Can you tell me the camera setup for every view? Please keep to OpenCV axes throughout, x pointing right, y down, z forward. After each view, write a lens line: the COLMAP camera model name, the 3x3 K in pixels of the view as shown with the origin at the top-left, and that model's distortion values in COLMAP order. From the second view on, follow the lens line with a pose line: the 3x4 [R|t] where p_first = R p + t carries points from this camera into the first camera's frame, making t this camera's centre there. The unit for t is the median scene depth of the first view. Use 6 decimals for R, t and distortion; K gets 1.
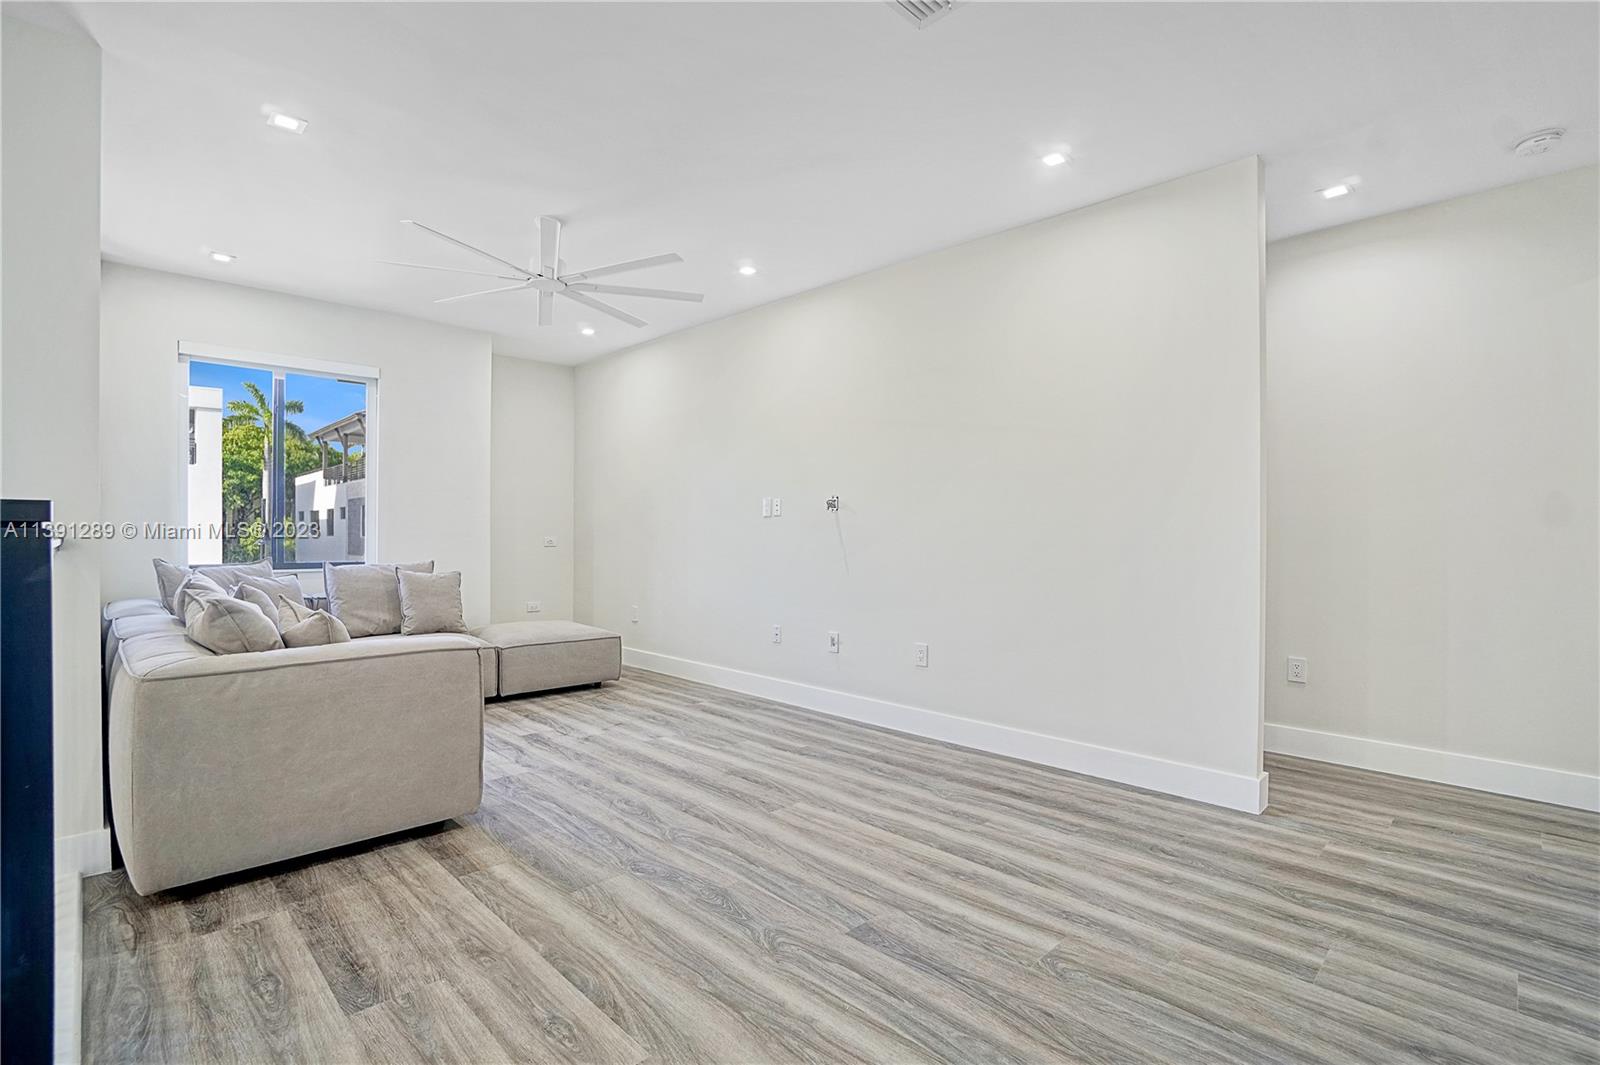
lens RADIAL K [[716.4, 0, 792.4], [0, 716.4, 537.7], [0, 0, 1]] dist [-0.029037, 0.008611]
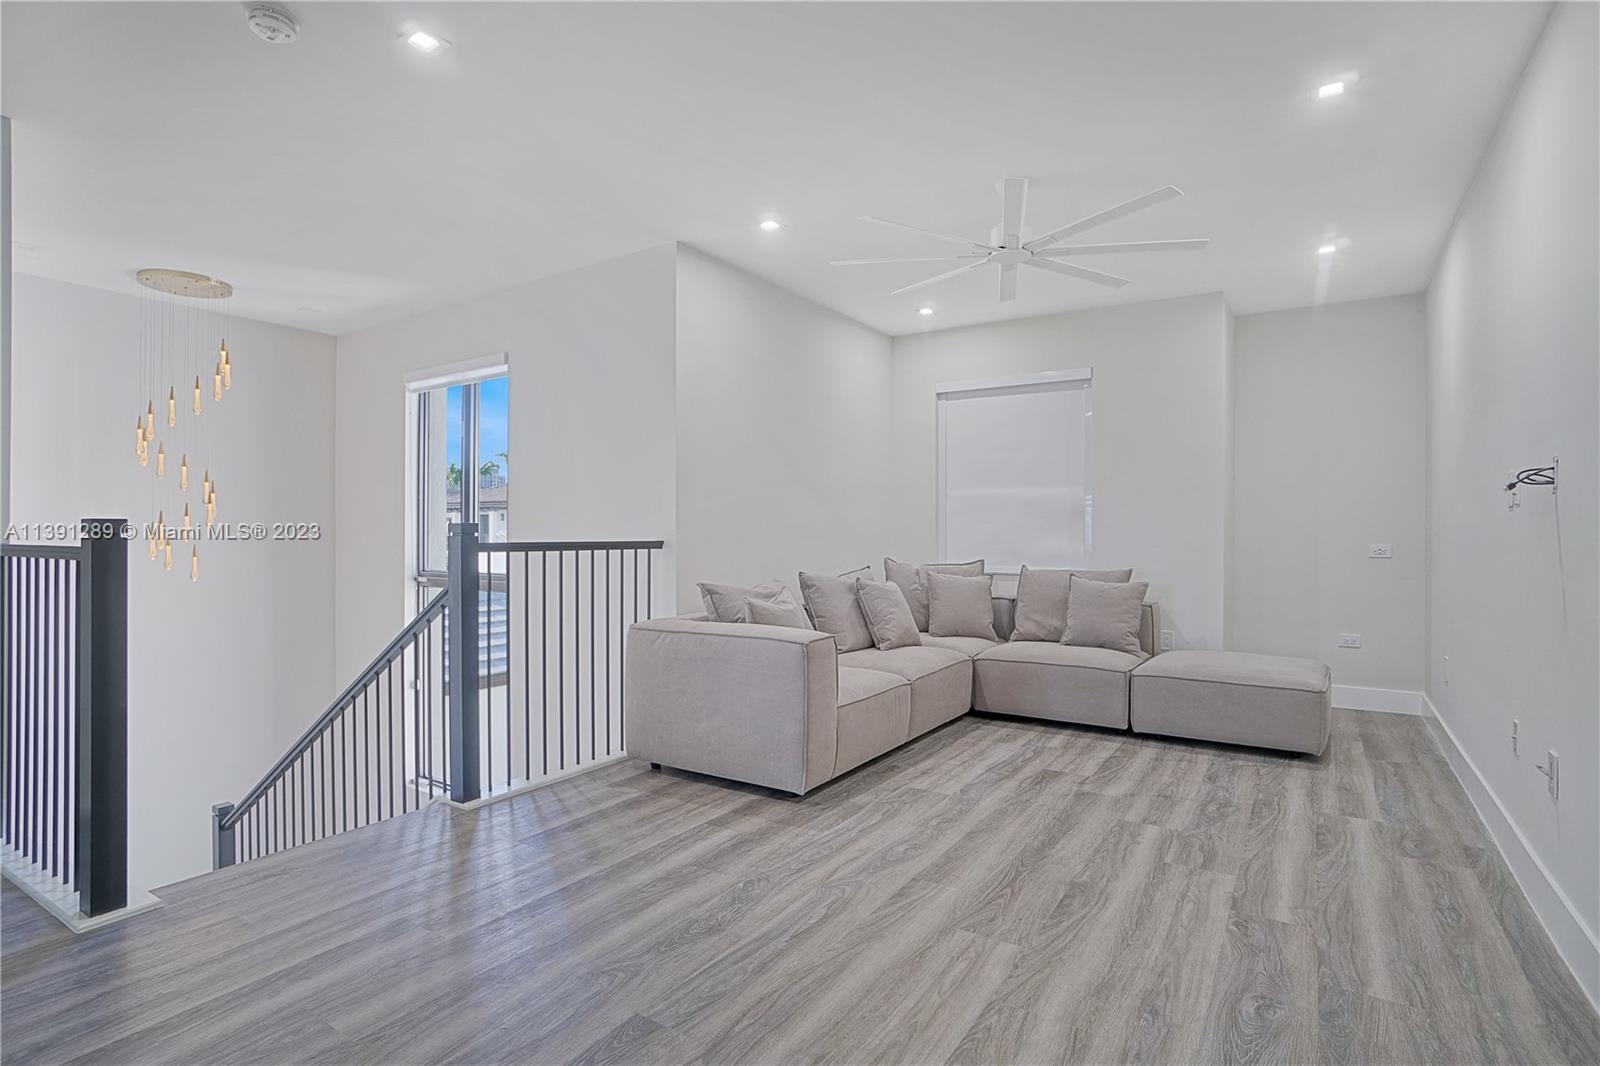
lens RADIAL K [[797.9, 0, 795.2], [0, 797.9, 532.6], [0, 0, 1]] dist [-0.014257, 0.002280]
pose [[0.238091, -0.011133, -0.971179, 0.618774], [-0.001632, 0.999928, -0.011862, -0.003611], [0.971242, 0.004409, 0.238055, 0.564548]]
